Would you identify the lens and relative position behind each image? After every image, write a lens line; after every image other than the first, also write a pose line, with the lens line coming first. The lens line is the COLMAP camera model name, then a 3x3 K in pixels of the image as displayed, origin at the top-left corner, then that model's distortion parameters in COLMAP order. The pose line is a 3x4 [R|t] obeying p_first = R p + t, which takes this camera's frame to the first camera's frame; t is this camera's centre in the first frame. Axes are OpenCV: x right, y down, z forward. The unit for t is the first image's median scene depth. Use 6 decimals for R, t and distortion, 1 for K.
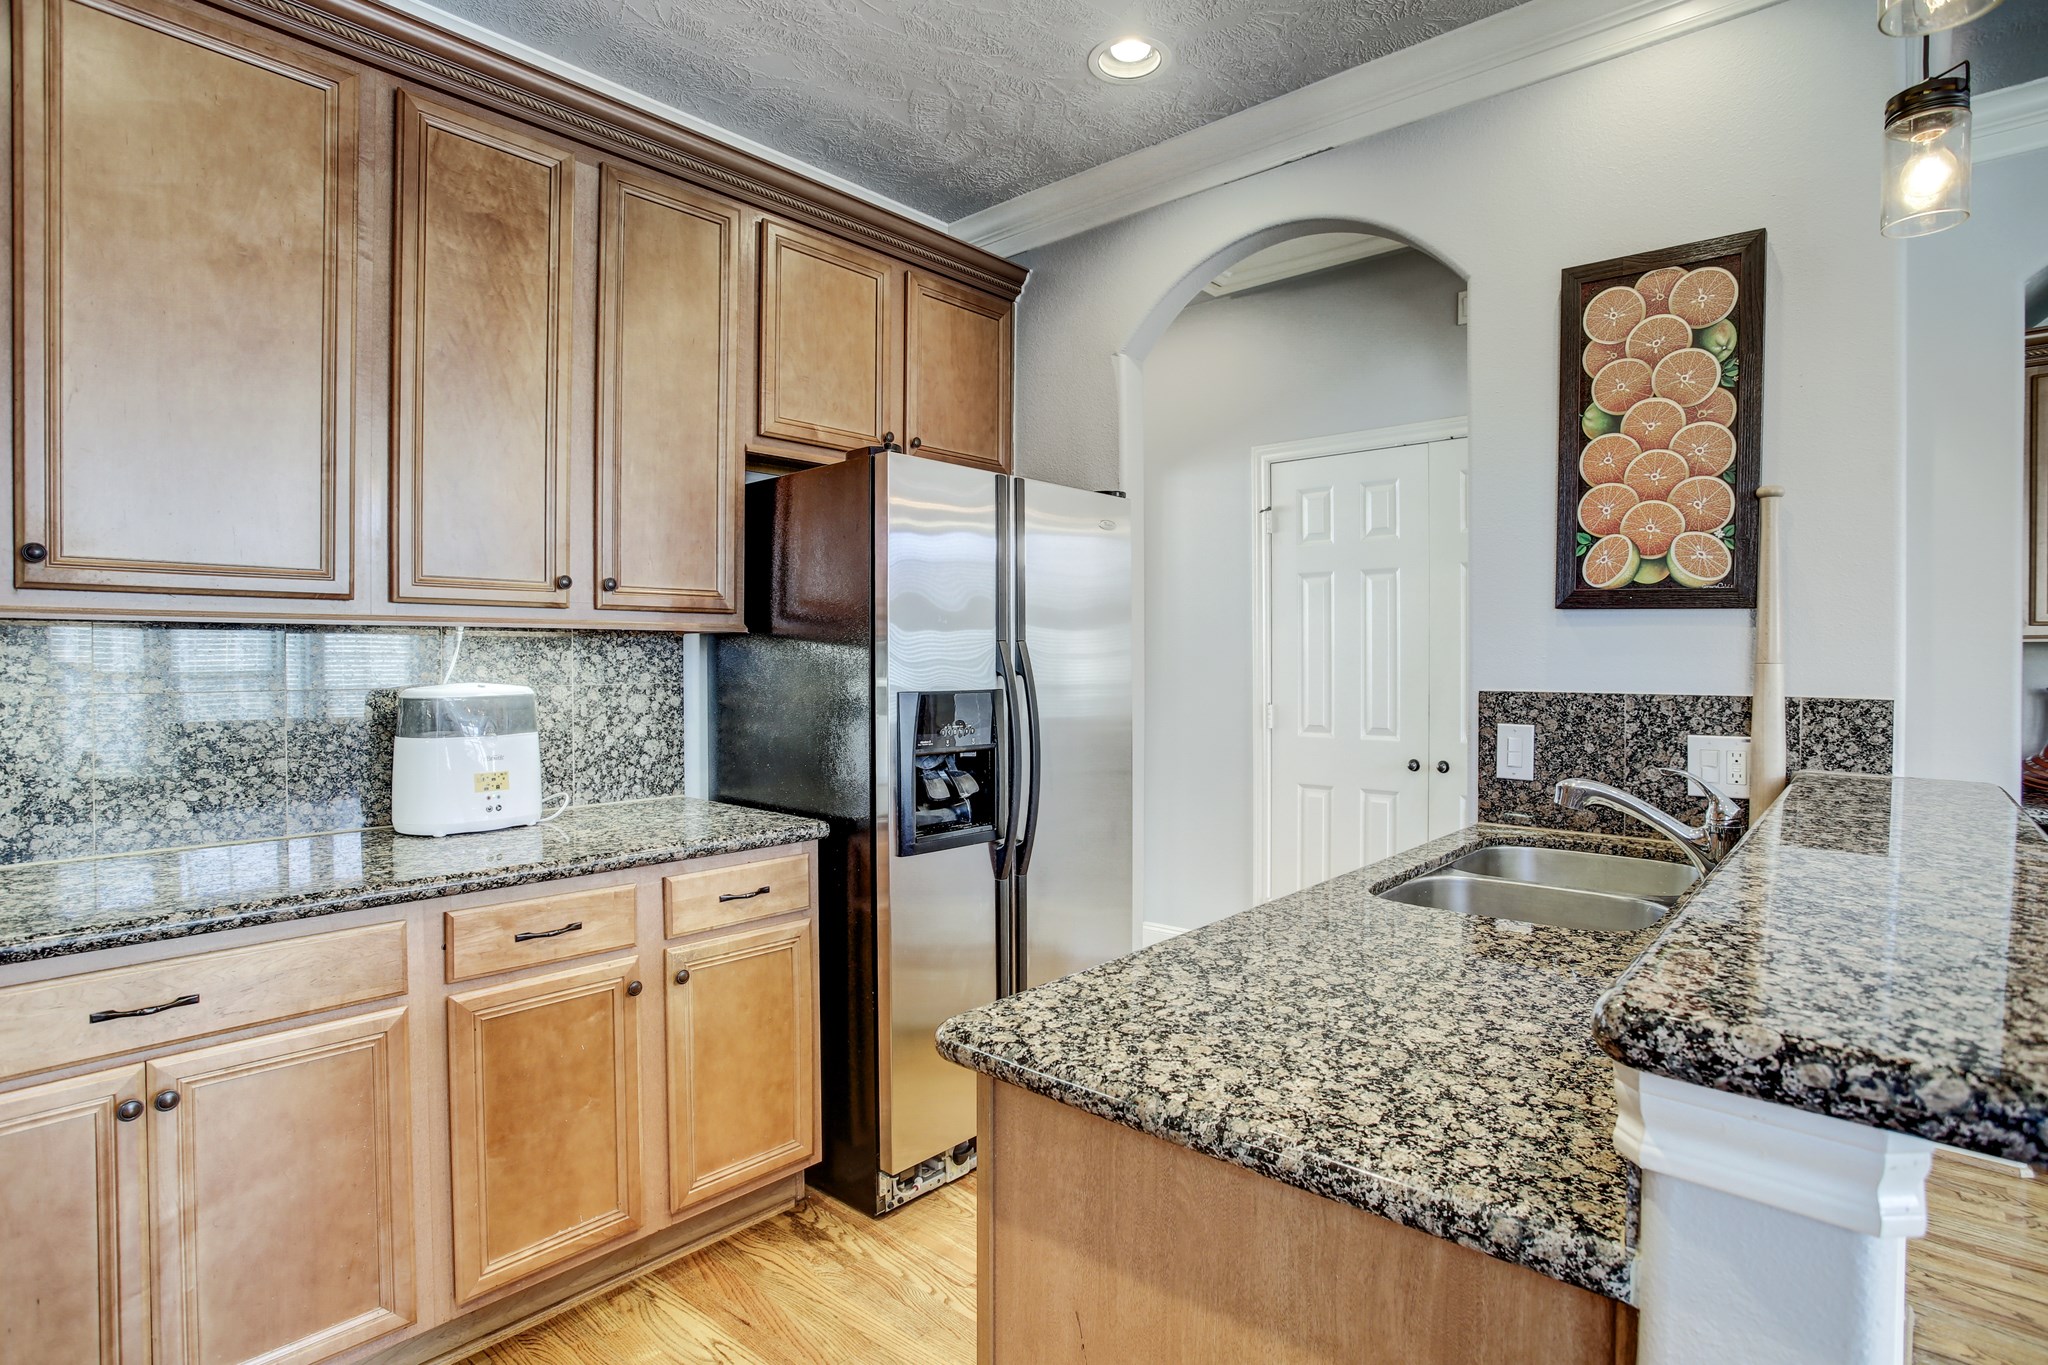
lens RADIAL K [[1044.4, 0, 1039.8], [0, 1044.4, 674.3], [0, 0, 1]] dist [-0.040775, 0.014767]
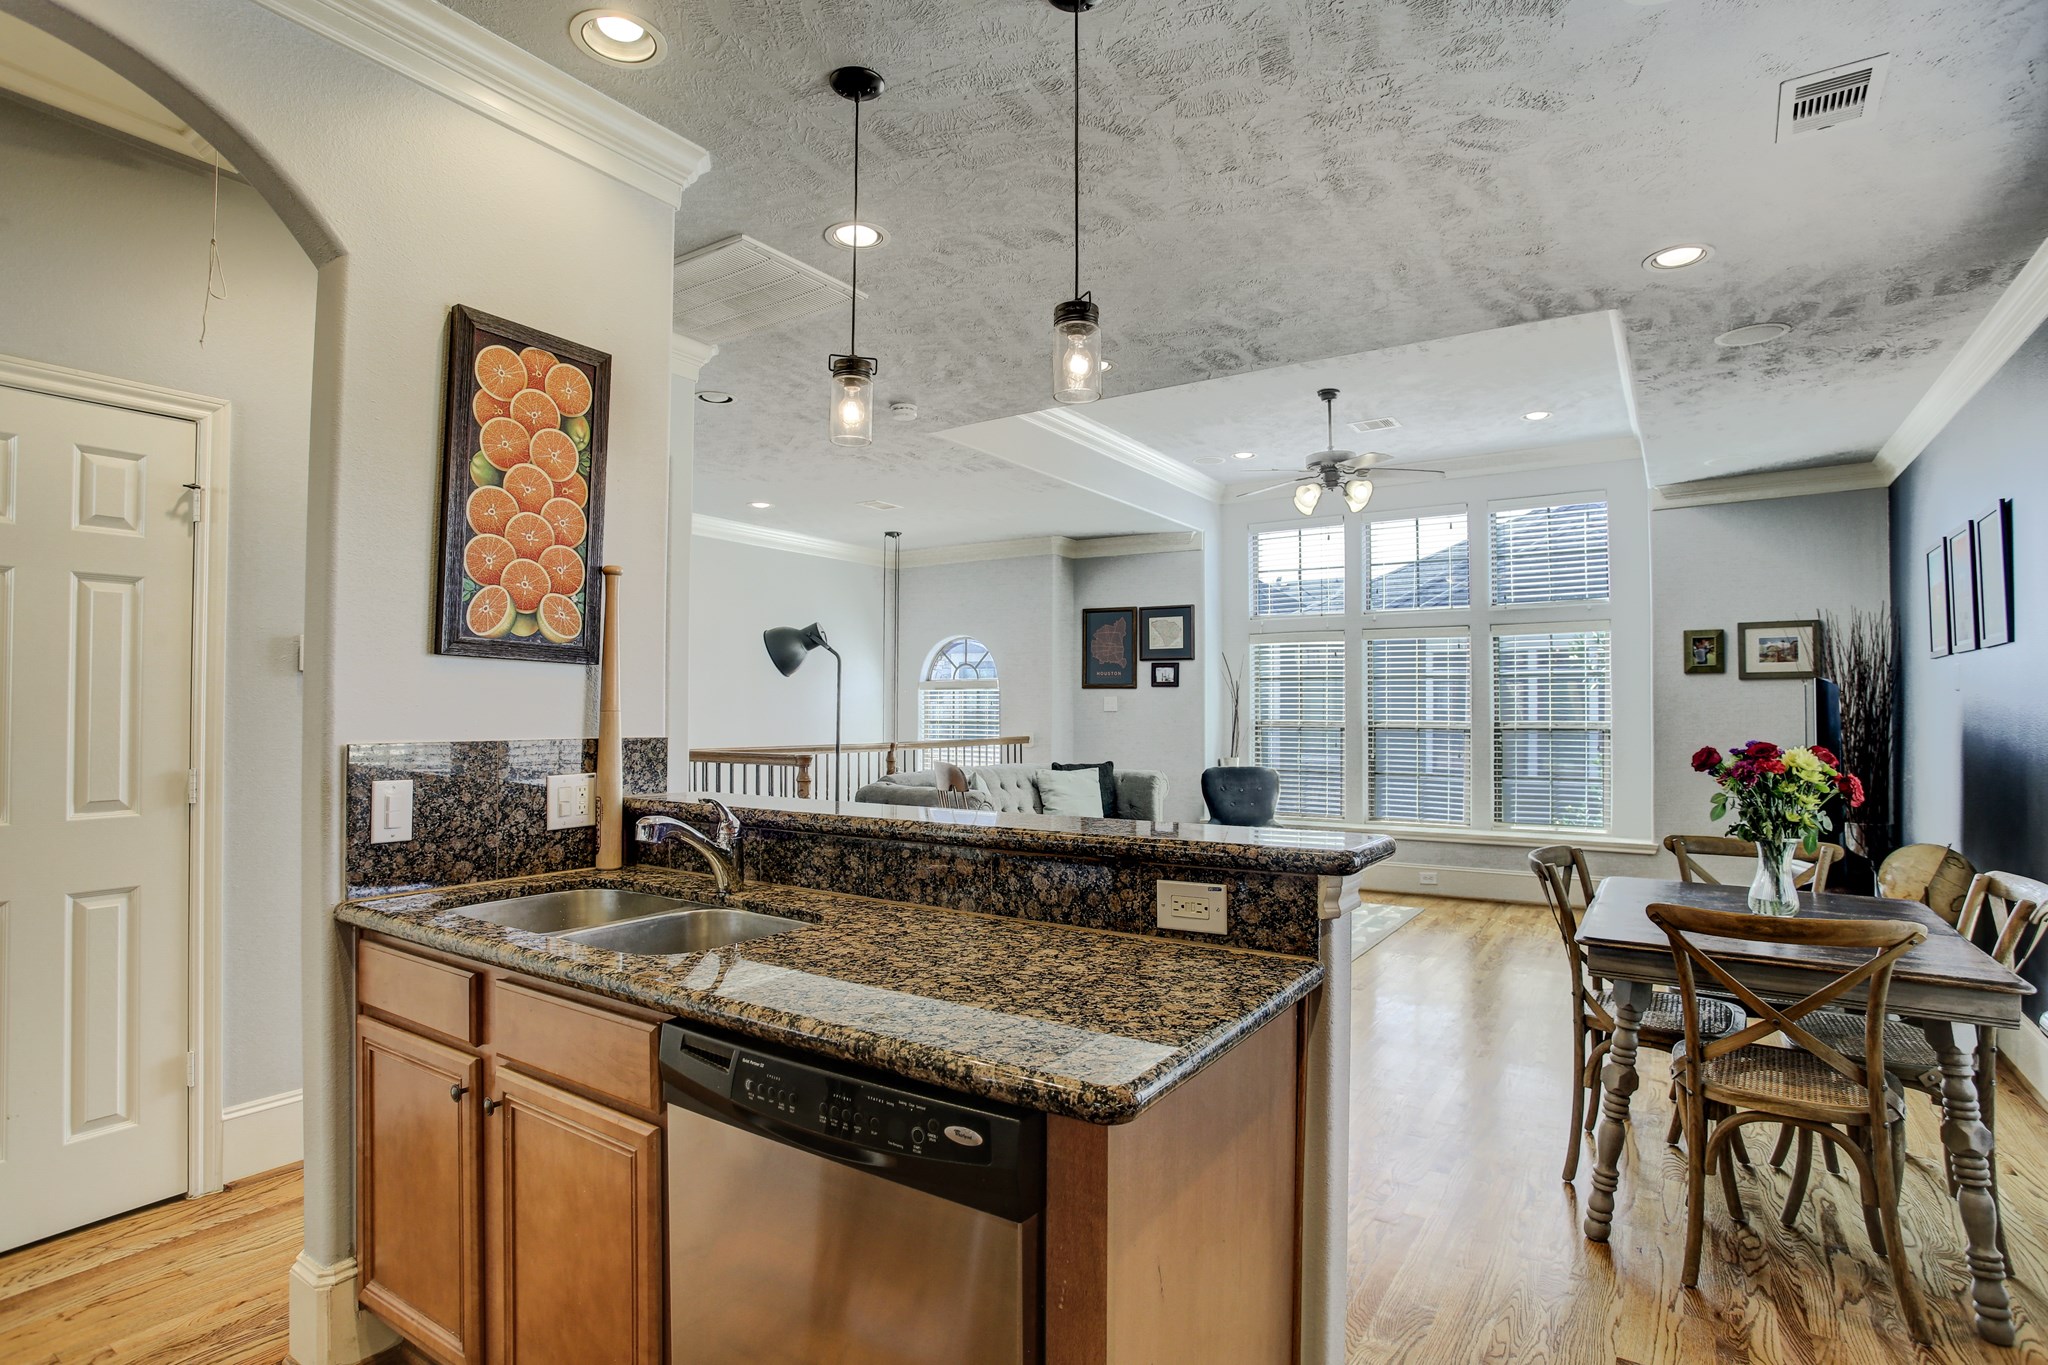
lens RADIAL K [[1044.4, 0, 1016.5], [0, 1044.4, 704.5], [0, 0, 1]] dist [-0.040775, 0.014767]
pose [[-0.121561, 0.002735, 0.992580, -0.546134], [0.013747, 0.999905, -0.001072, -0.009873], [-0.992489, 0.013514, -0.121587, 0.643044]]
